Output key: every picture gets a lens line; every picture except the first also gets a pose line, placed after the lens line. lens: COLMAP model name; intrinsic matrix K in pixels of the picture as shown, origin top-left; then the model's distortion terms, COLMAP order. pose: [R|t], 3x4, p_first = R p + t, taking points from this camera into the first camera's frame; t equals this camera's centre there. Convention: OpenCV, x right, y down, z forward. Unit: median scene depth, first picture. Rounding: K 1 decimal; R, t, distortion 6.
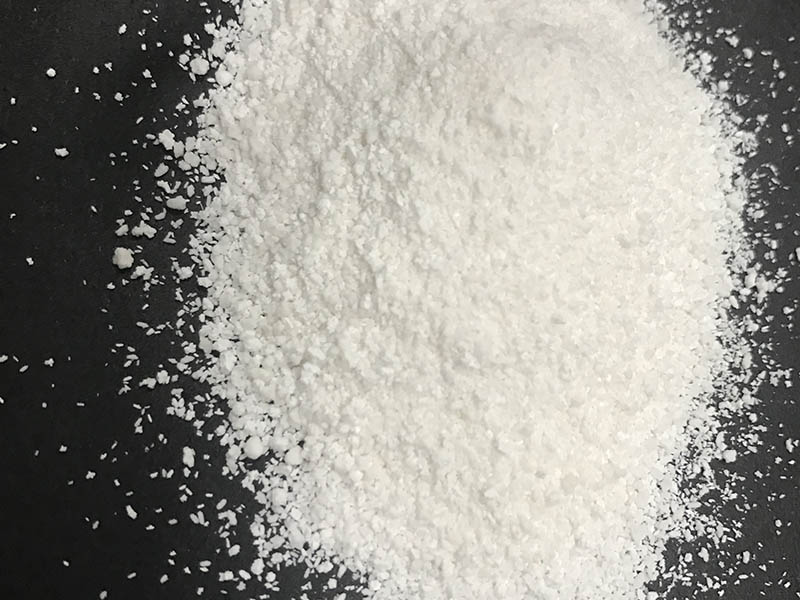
lens RADIAL K [[898.0, 0, 398.3], [0, 898.0, 289.1], [0, 0, 1]] dist [0.137434, -0.486489]
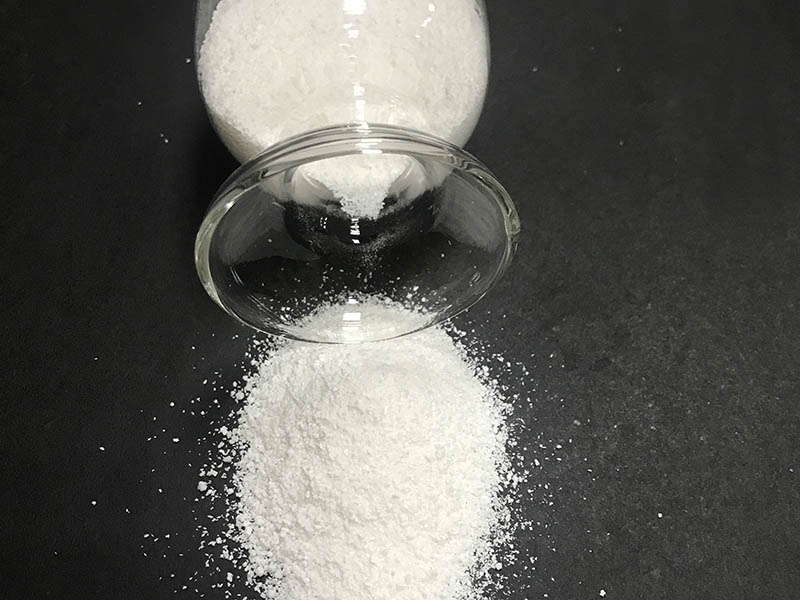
lens RADIAL K [[898.0, 0, 398.3], [0, 898.0, 289.1], [0, 0, 1]] dist [0.137434, -0.486489]
pose [[0.988418, -0.101630, -0.112703, 0.457493], [0.058466, 0.940334, -0.335191, 0.279827], [0.140044, 0.324719, 0.935385, -1.129277]]
